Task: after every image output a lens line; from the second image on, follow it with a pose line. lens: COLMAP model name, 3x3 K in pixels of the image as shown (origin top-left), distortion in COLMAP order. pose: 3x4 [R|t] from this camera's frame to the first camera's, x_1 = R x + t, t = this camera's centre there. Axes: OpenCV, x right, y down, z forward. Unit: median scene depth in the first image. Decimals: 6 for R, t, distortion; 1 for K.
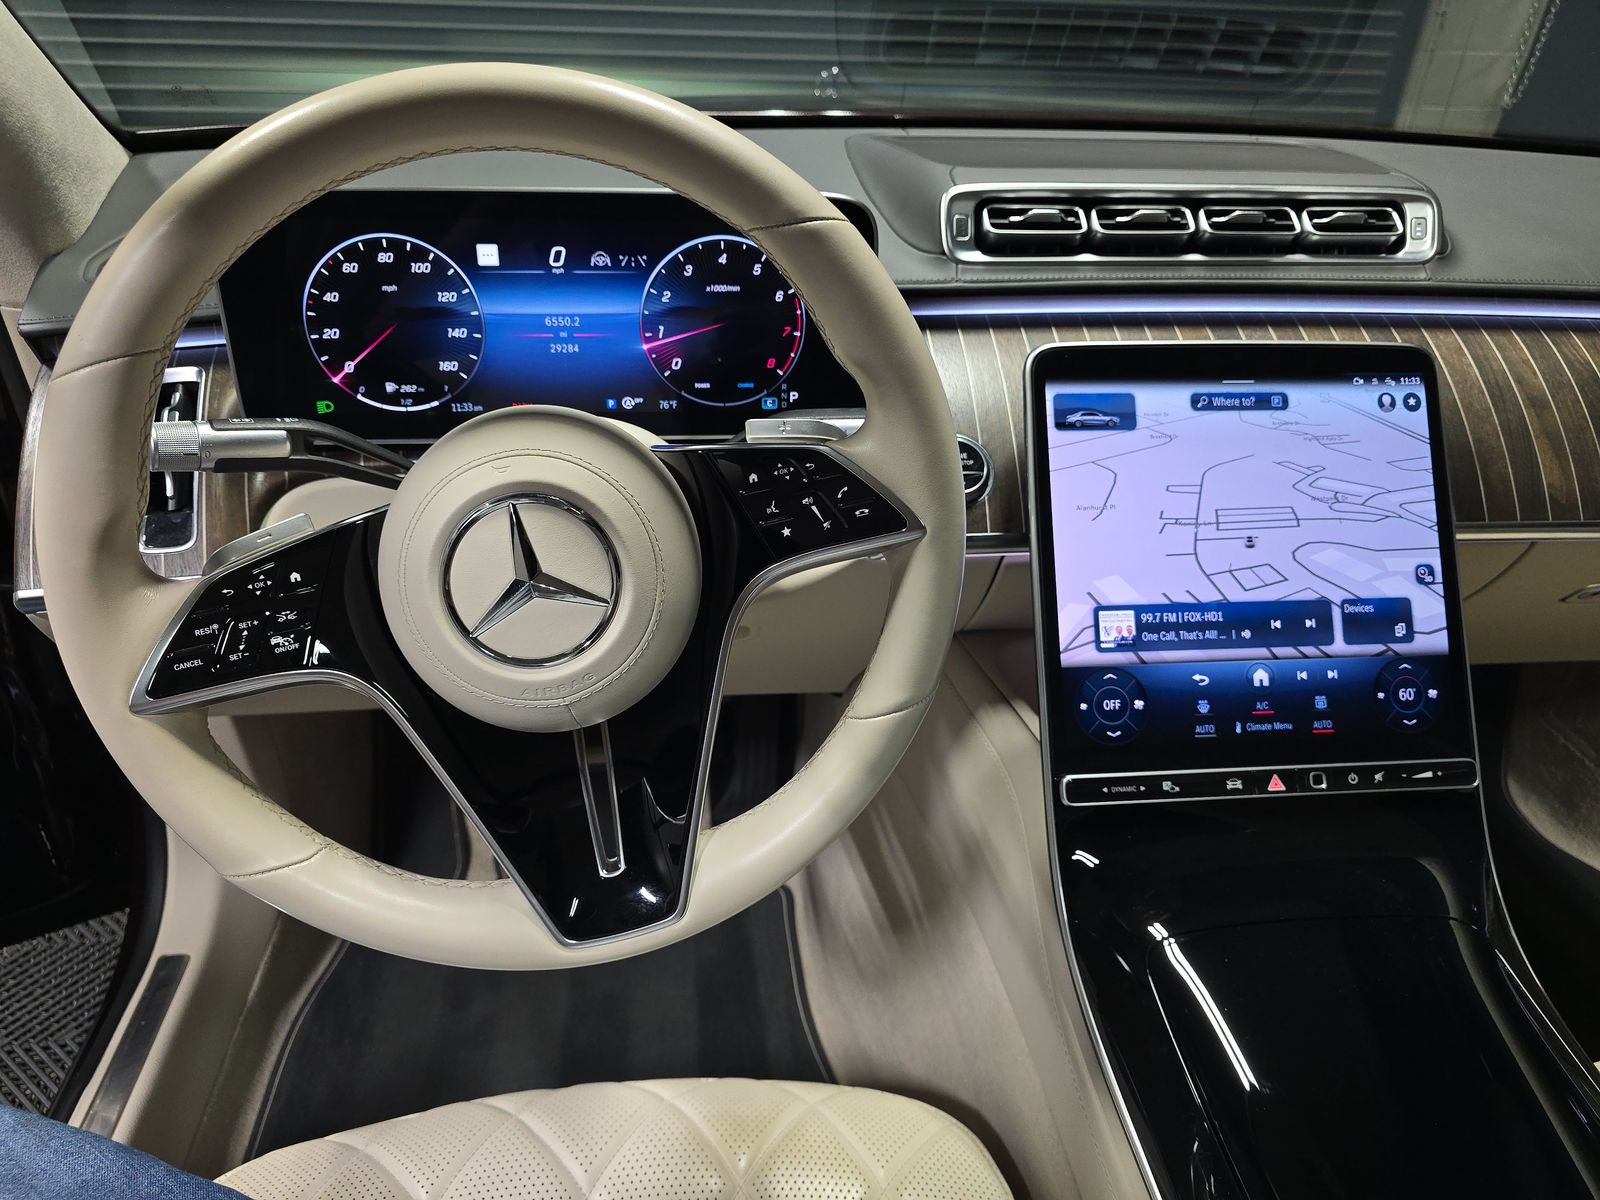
lens RADIAL K [[1062.6, 0, 789.8], [0, 1062.6, 604.0], [0, 0, 1]] dist [0.022092, -0.028171]
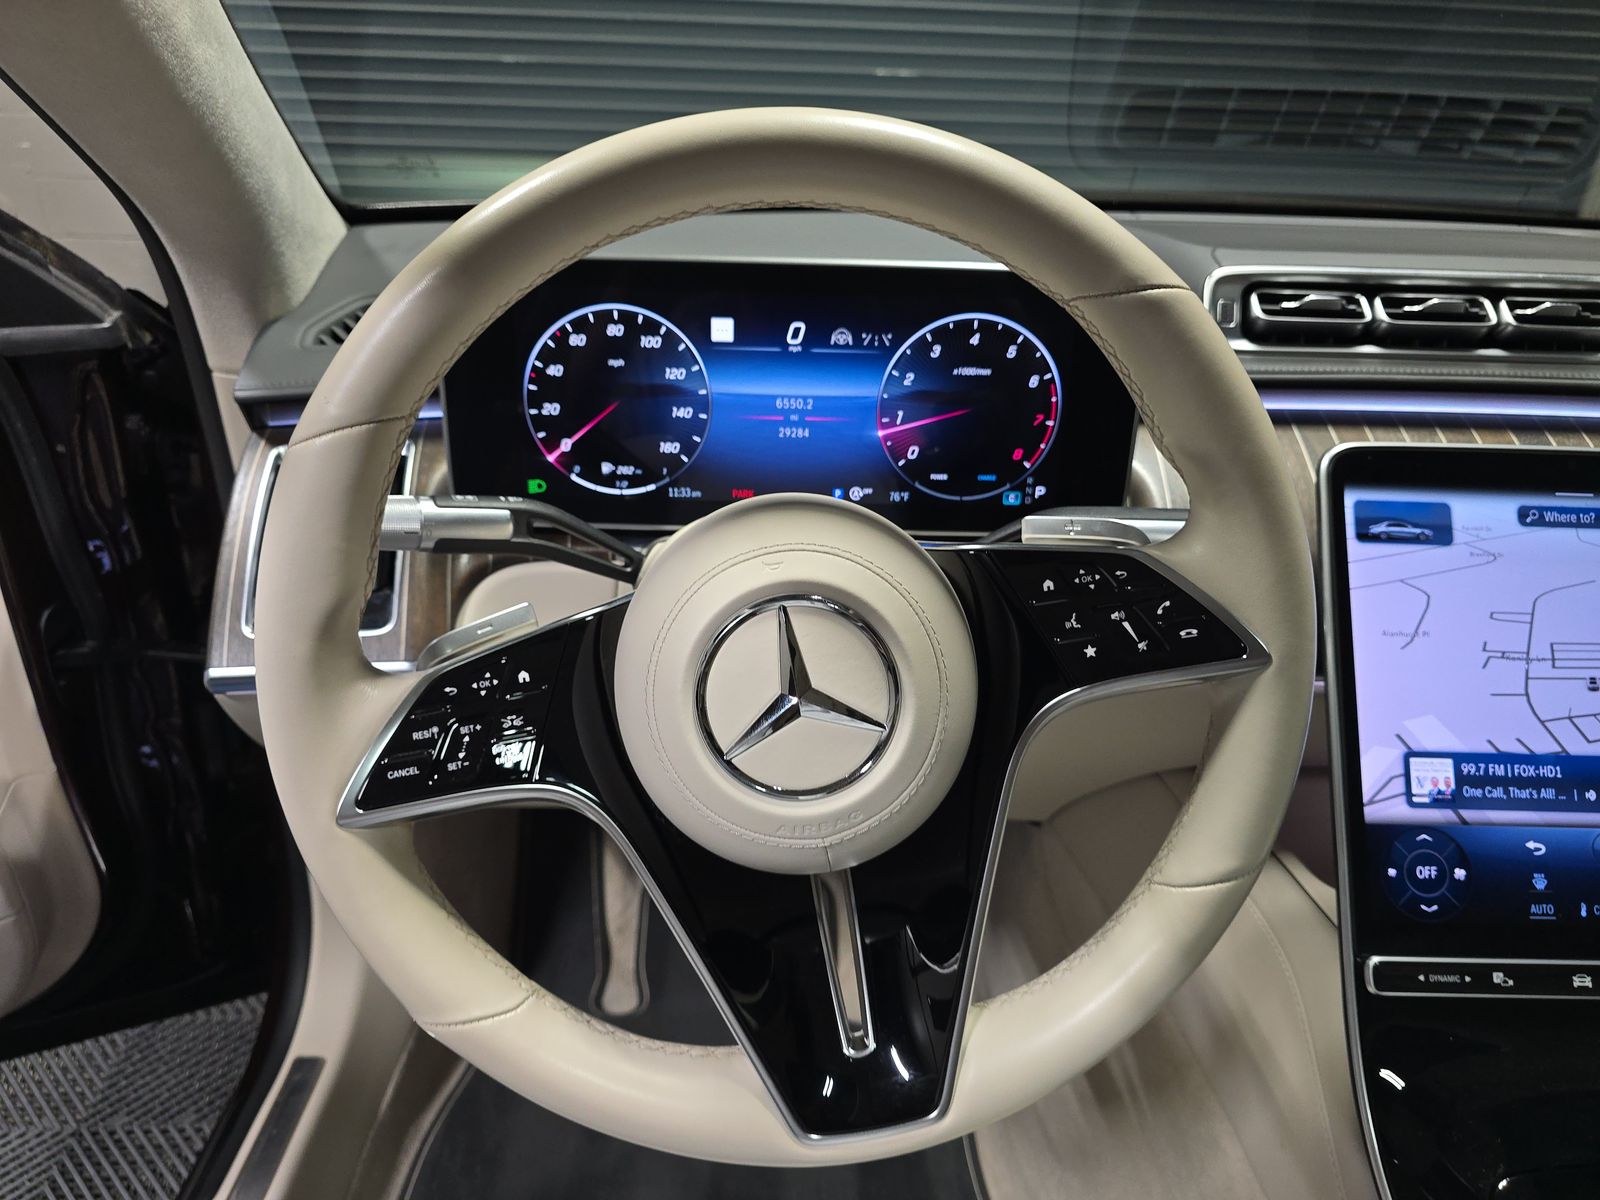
lens RADIAL K [[1062.6, 0, 787.5], [0, 1062.6, 608.0], [0, 0, 1]] dist [0.022092, -0.028171]
pose [[0.993781, 0.046146, -0.101340, -0.119164], [-0.054360, 0.995324, -0.079845, -0.017105], [0.097181, 0.084857, 0.991643, 0.109608]]
